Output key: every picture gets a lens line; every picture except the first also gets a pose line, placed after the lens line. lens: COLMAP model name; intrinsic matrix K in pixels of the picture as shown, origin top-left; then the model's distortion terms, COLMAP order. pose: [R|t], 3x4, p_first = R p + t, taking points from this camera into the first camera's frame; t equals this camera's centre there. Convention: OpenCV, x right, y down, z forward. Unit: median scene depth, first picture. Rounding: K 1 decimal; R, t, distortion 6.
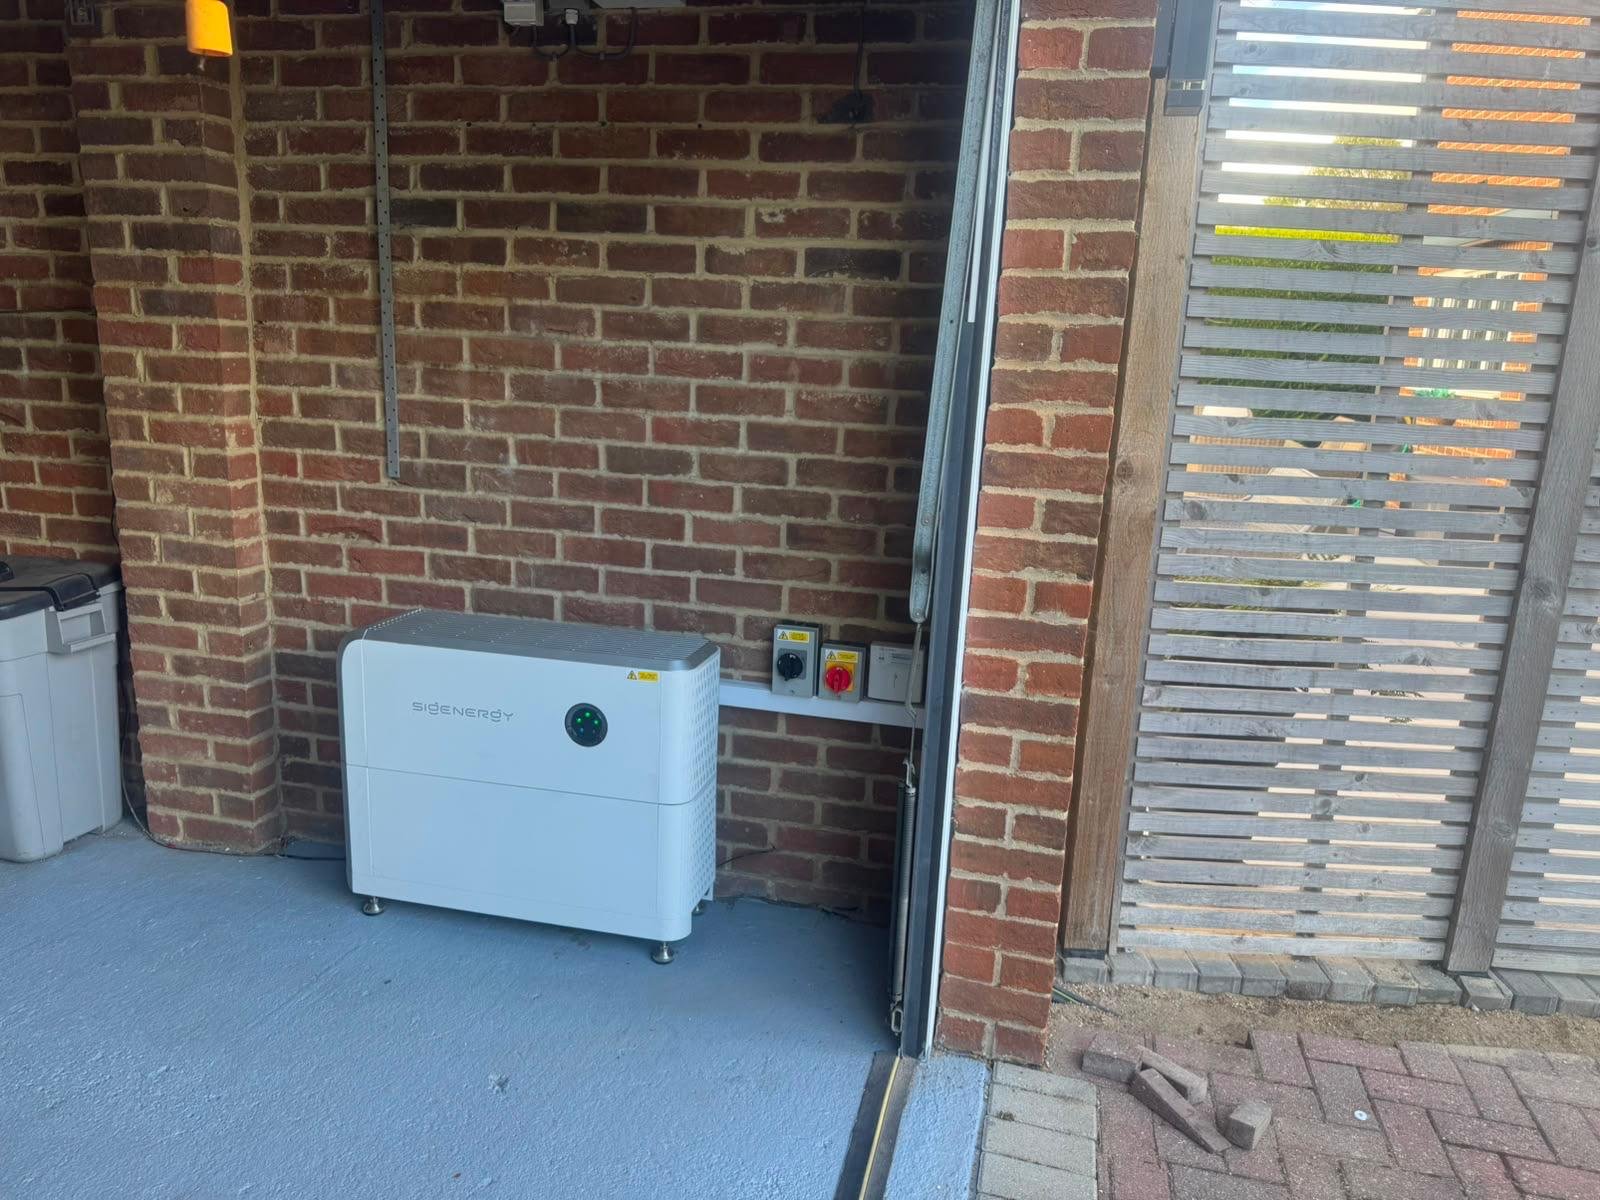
lens RADIAL K [[1083.2, 0, 800.0], [0, 1083.2, 600.0], [0, 0, 1]] dist [0.102990, -0.154291]
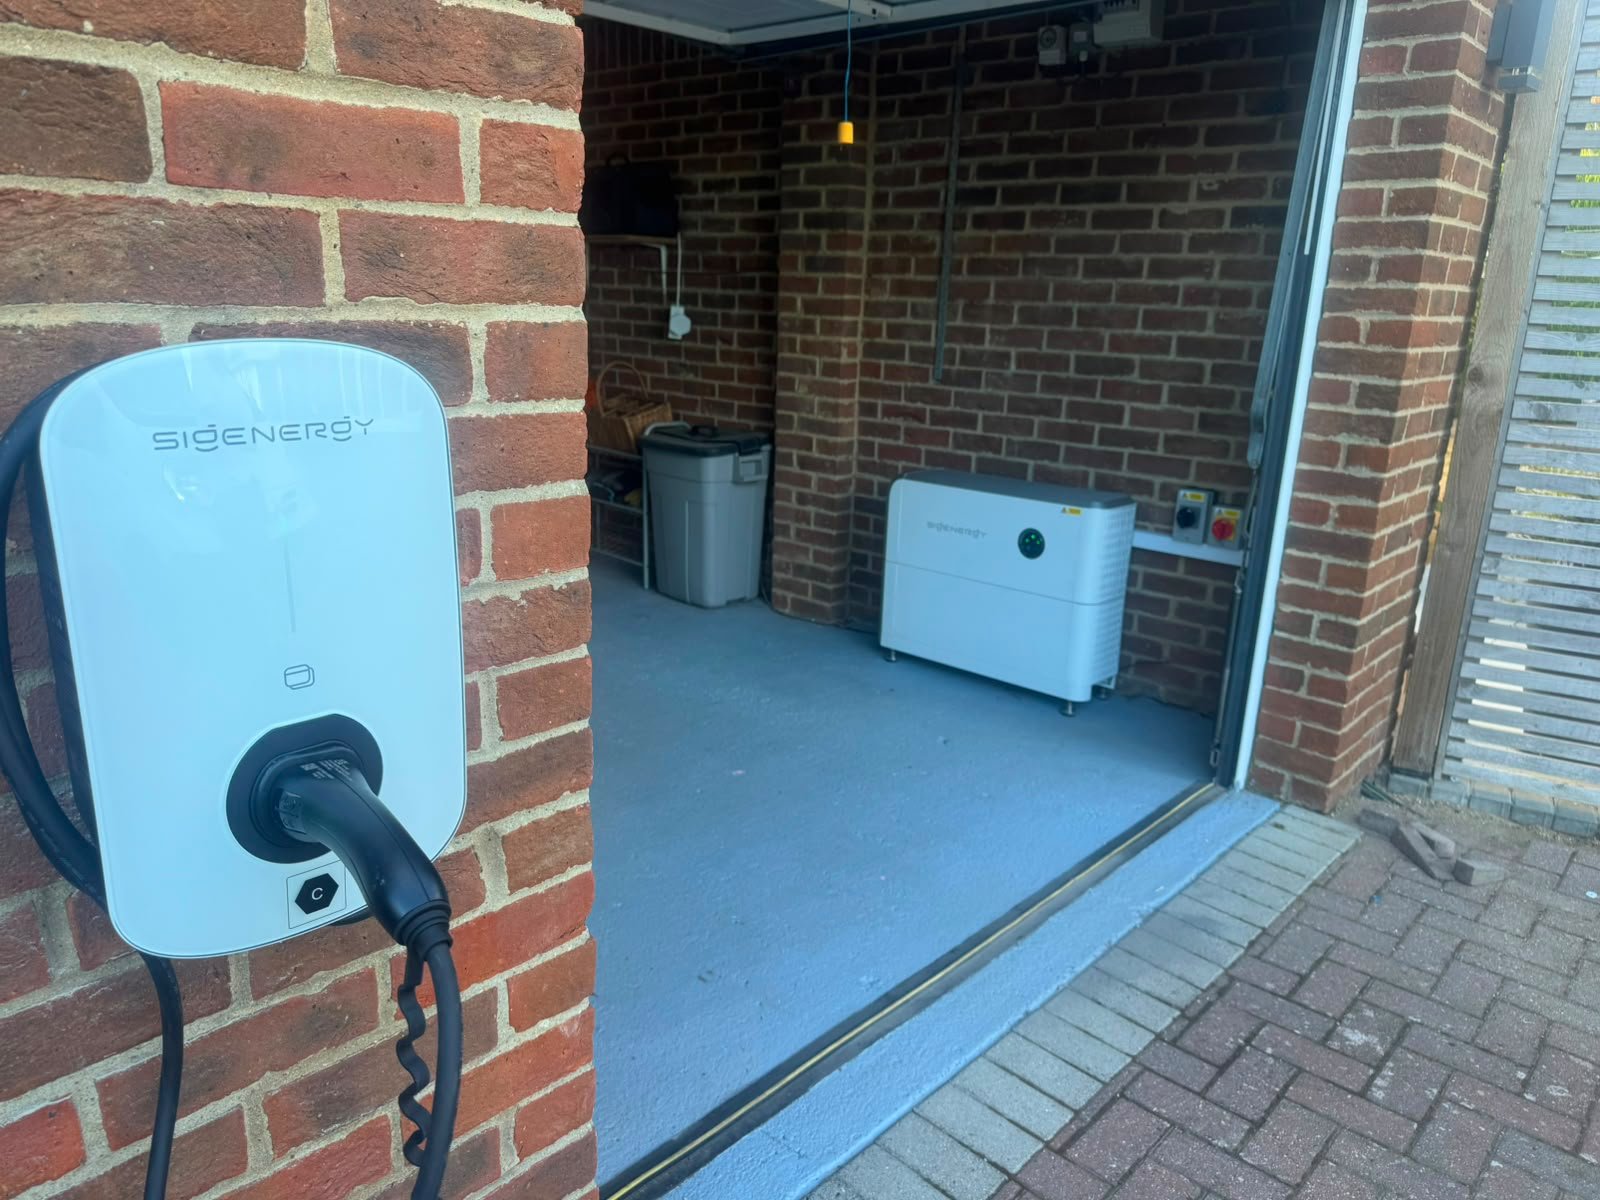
lens RADIAL K [[1083.2, 0, 800.0], [0, 1083.2, 600.0], [0, 0, 1]] dist [0.102990, -0.154291]
pose [[0.869511, 0.123019, -0.478349, 0.230622], [-0.108766, 0.992402, 0.057514, 0.131947], [0.481790, 0.002019, 0.876285, -0.419610]]
